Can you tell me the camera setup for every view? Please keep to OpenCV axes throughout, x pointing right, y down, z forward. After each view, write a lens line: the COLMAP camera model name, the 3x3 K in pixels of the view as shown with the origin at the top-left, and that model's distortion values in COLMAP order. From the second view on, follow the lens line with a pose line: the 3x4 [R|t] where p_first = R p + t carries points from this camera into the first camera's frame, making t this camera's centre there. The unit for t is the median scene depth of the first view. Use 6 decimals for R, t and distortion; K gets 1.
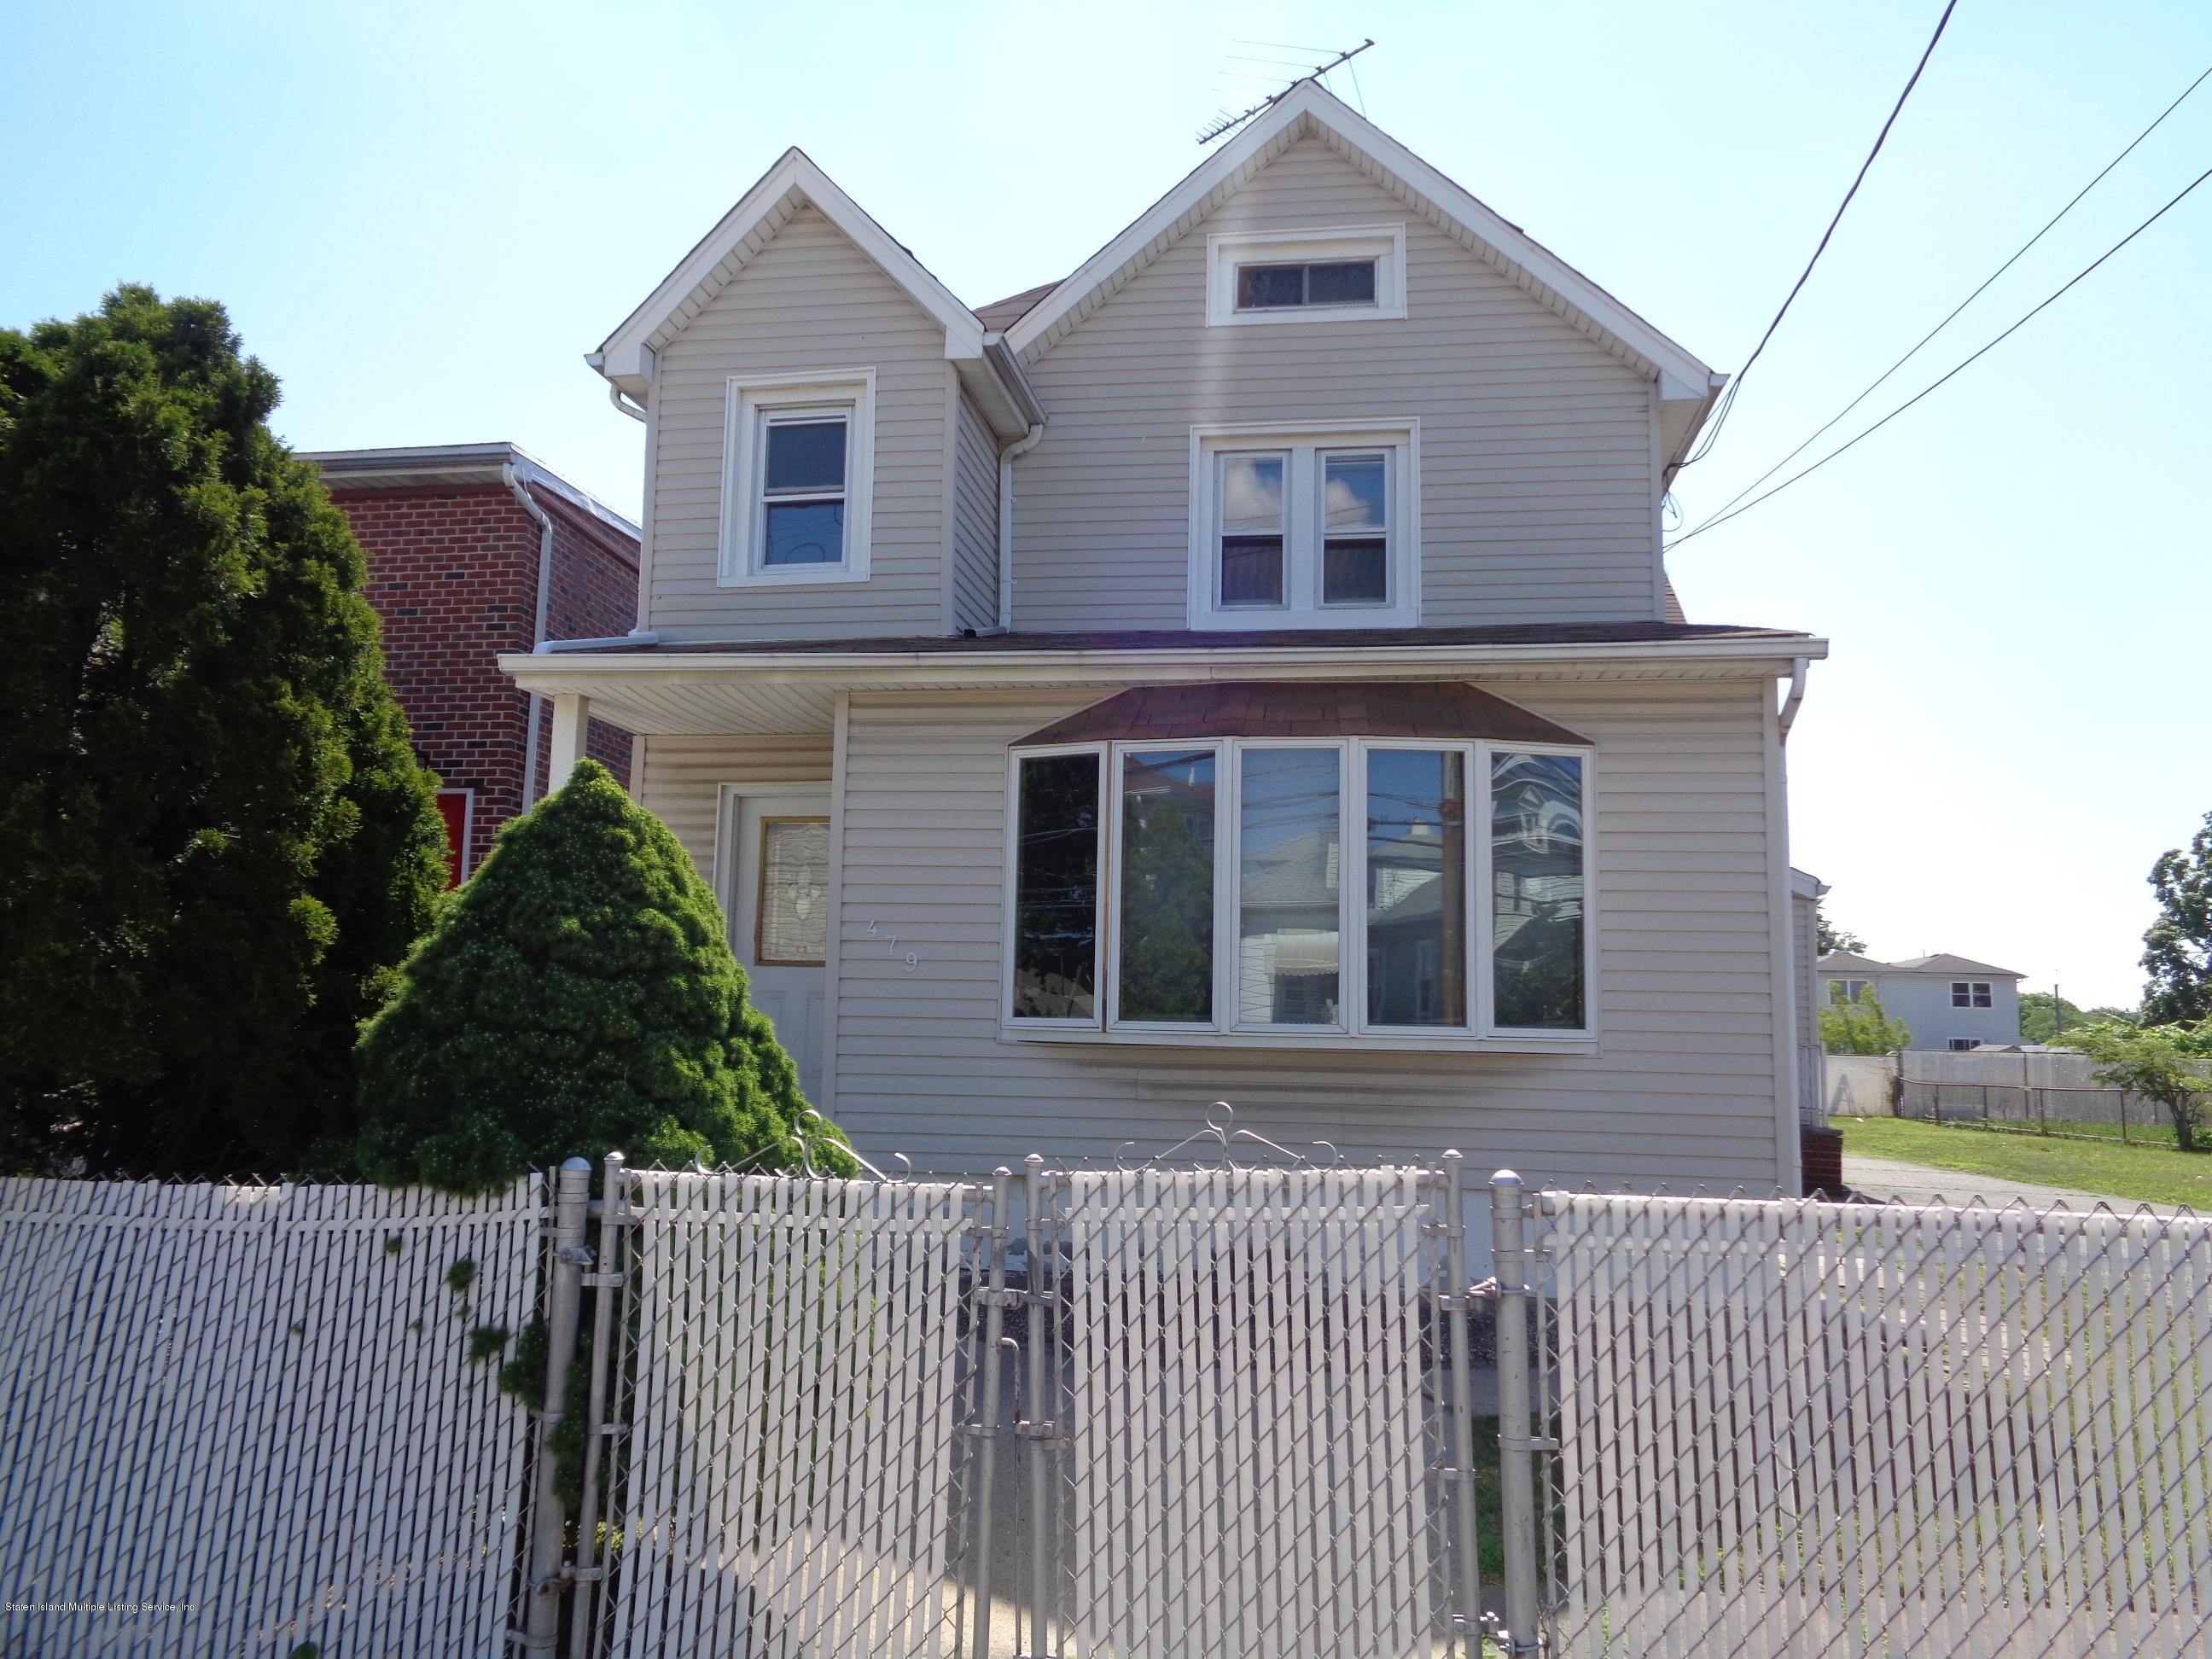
lens RADIAL K [[1688.0, 0, 1124.3], [0, 1688.0, 820.3], [0, 0, 1]] dist [0.028239, 0.011262]
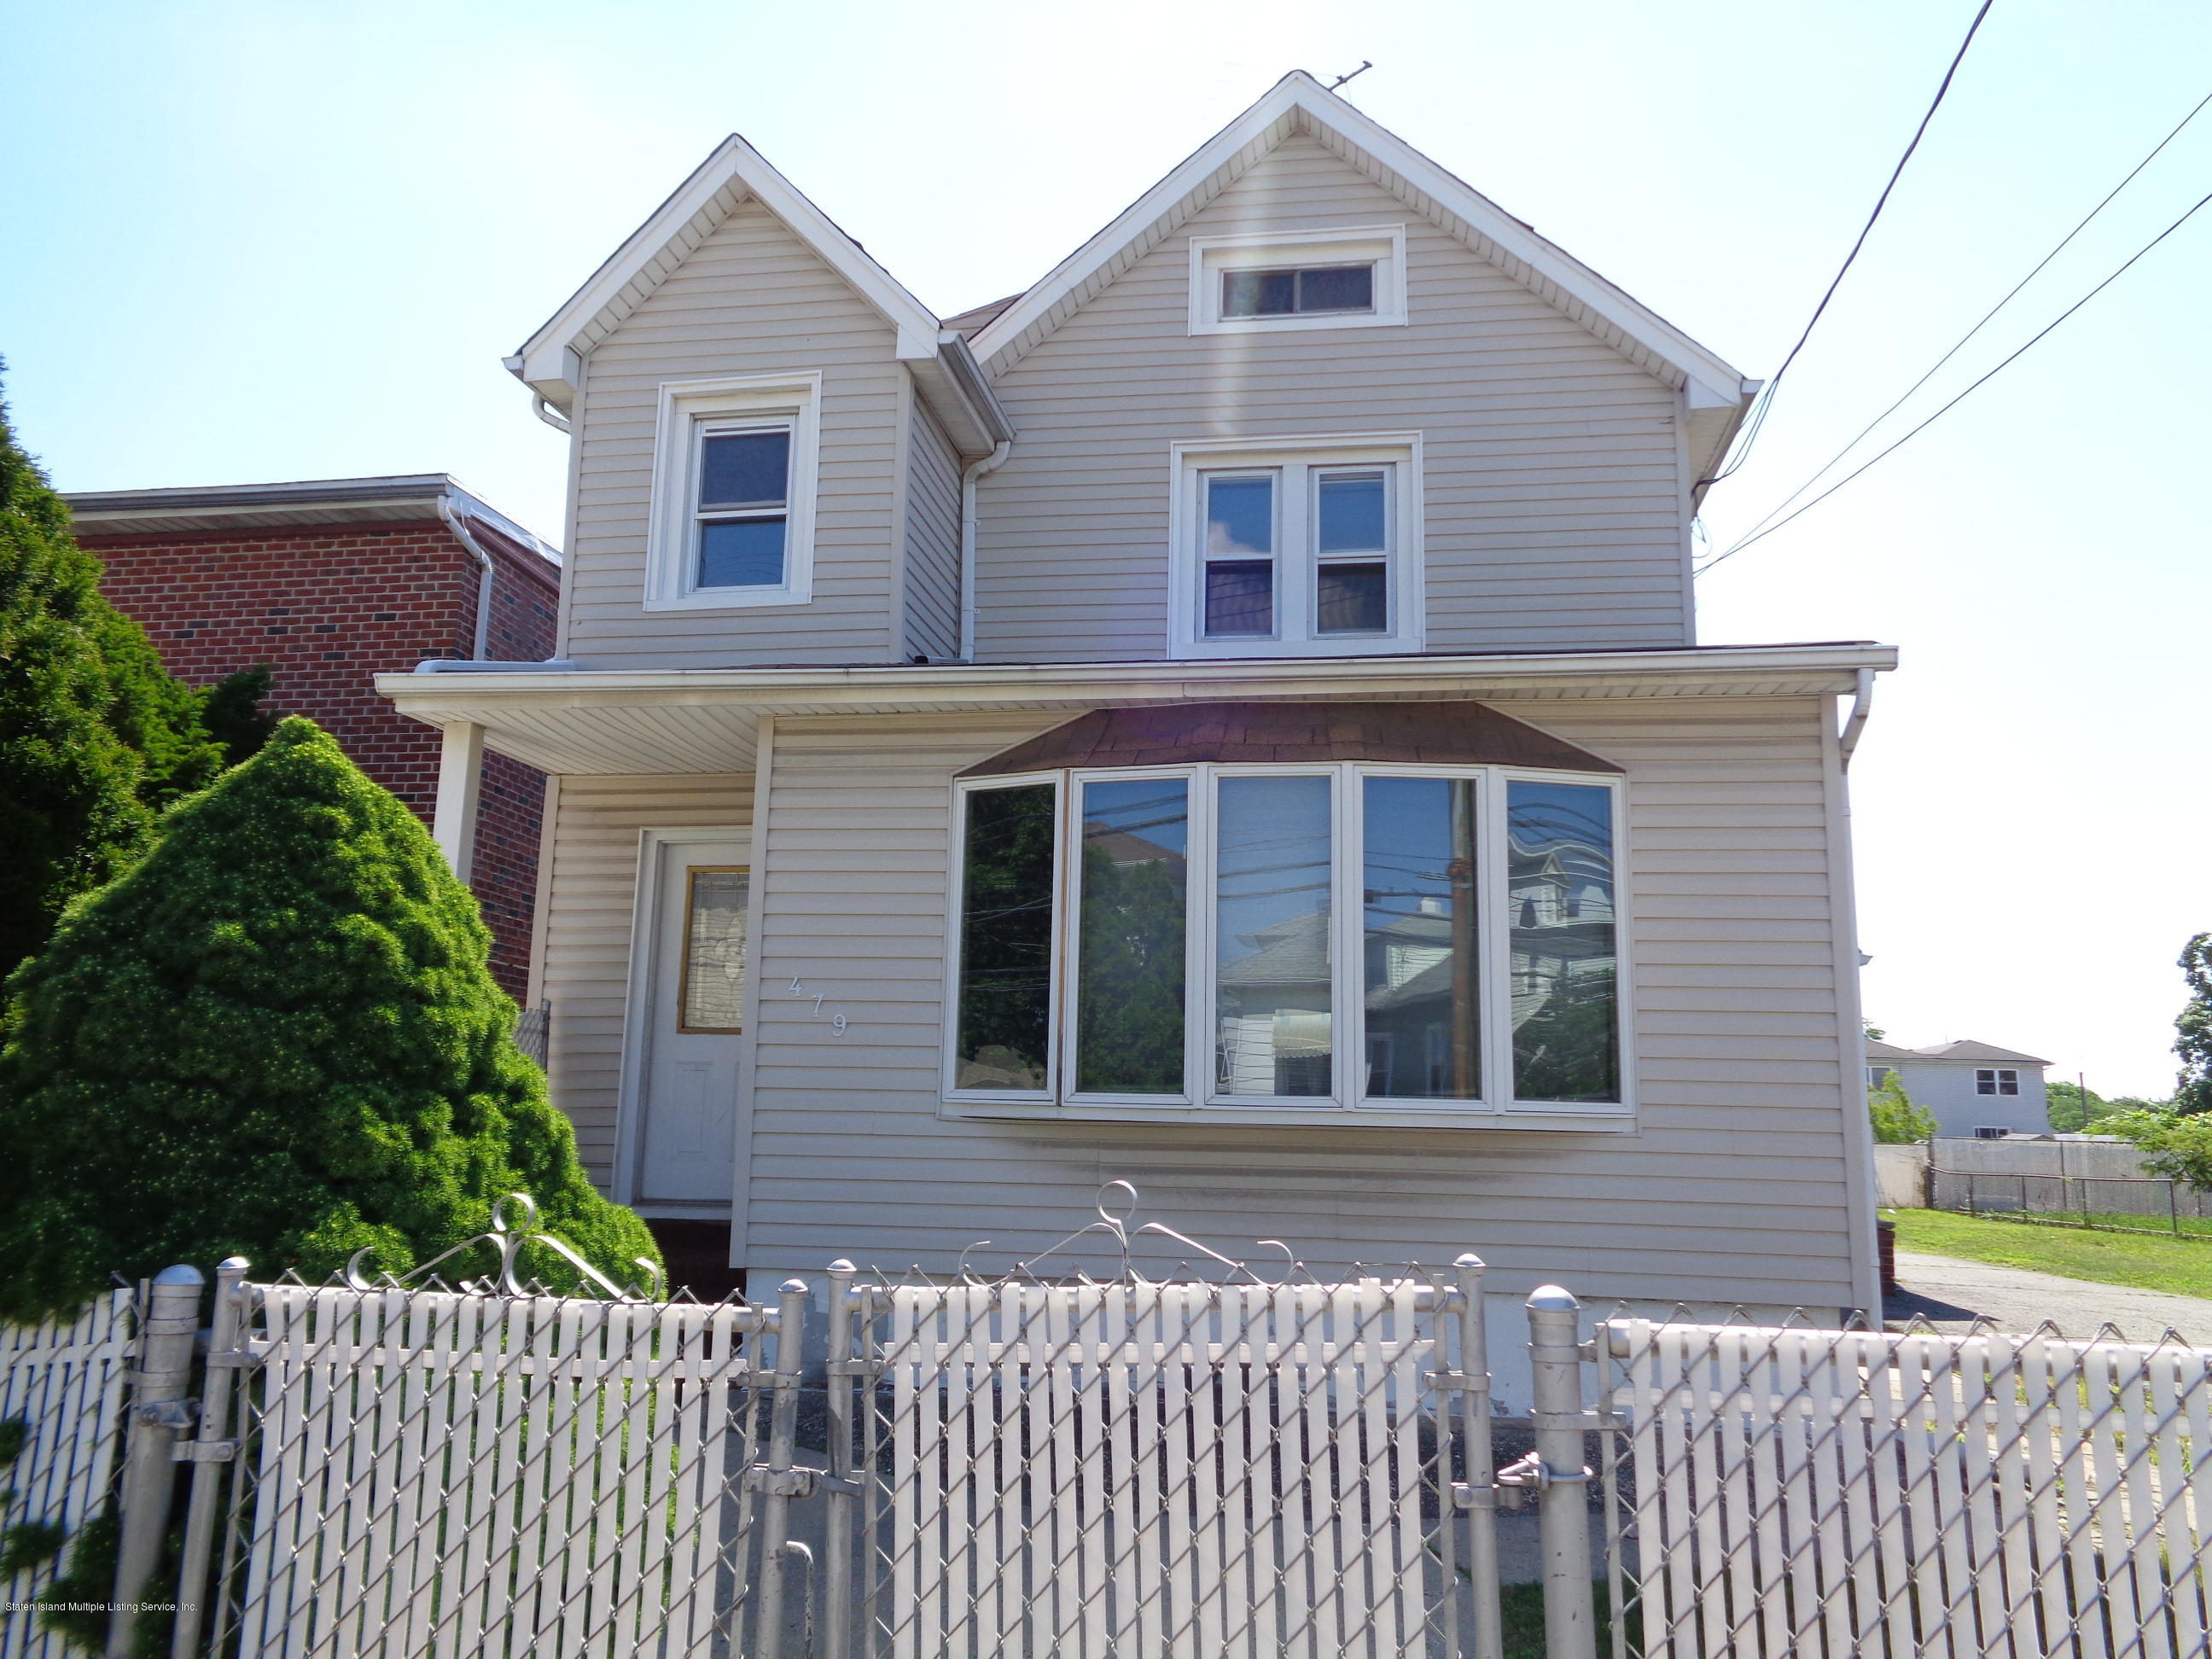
lens RADIAL K [[1688.0, 0, 1124.3], [0, 1688.0, 820.3], [0, 0, 1]] dist [0.028239, 0.011262]
pose [[0.999986, 0.000253, -0.005293, 0.020554], [-0.000522, 0.998703, -0.050903, 0.019468], [0.005273, 0.050905, 0.998690, 0.108385]]
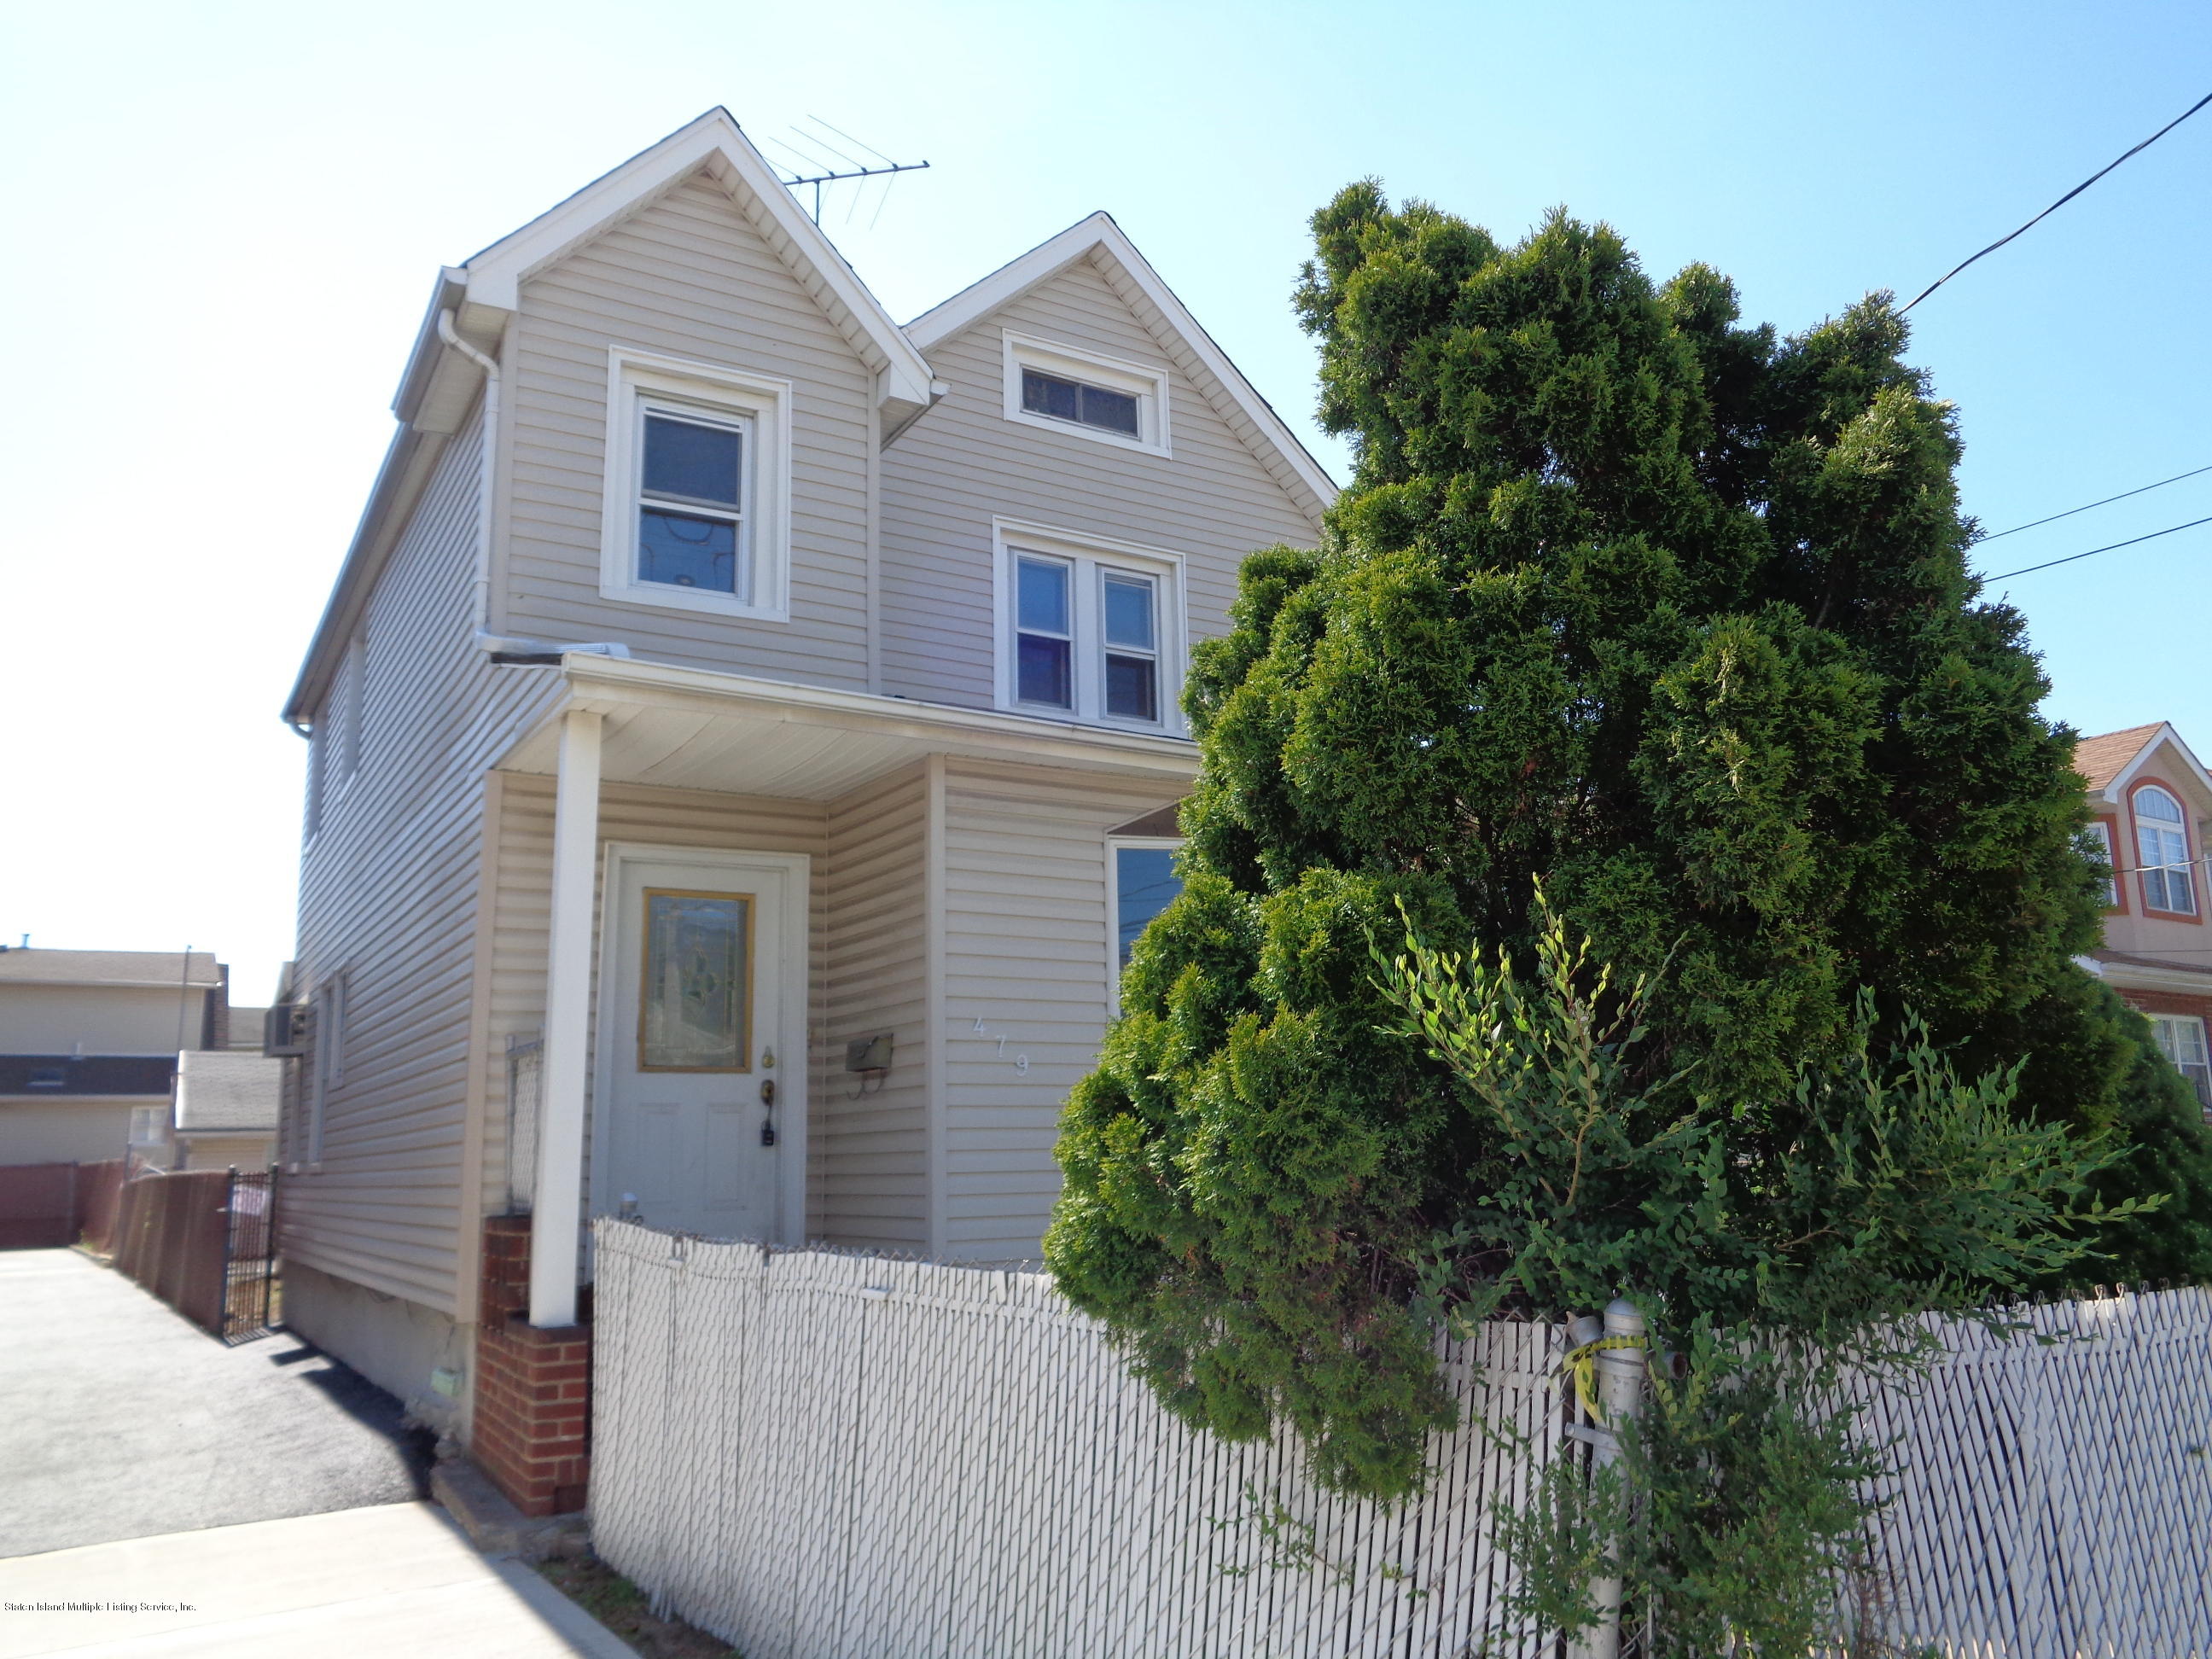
lens RADIAL K [[1688.0, 0, 1124.3], [0, 1688.0, 820.3], [0, 0, 1]] dist [0.028239, 0.011262]
pose [[0.772775, 0.096094, 0.627363, -0.548774], [-0.053089, 0.994794, -0.086980, 0.024935], [-0.632456, 0.033910, 0.773854, 0.225414]]
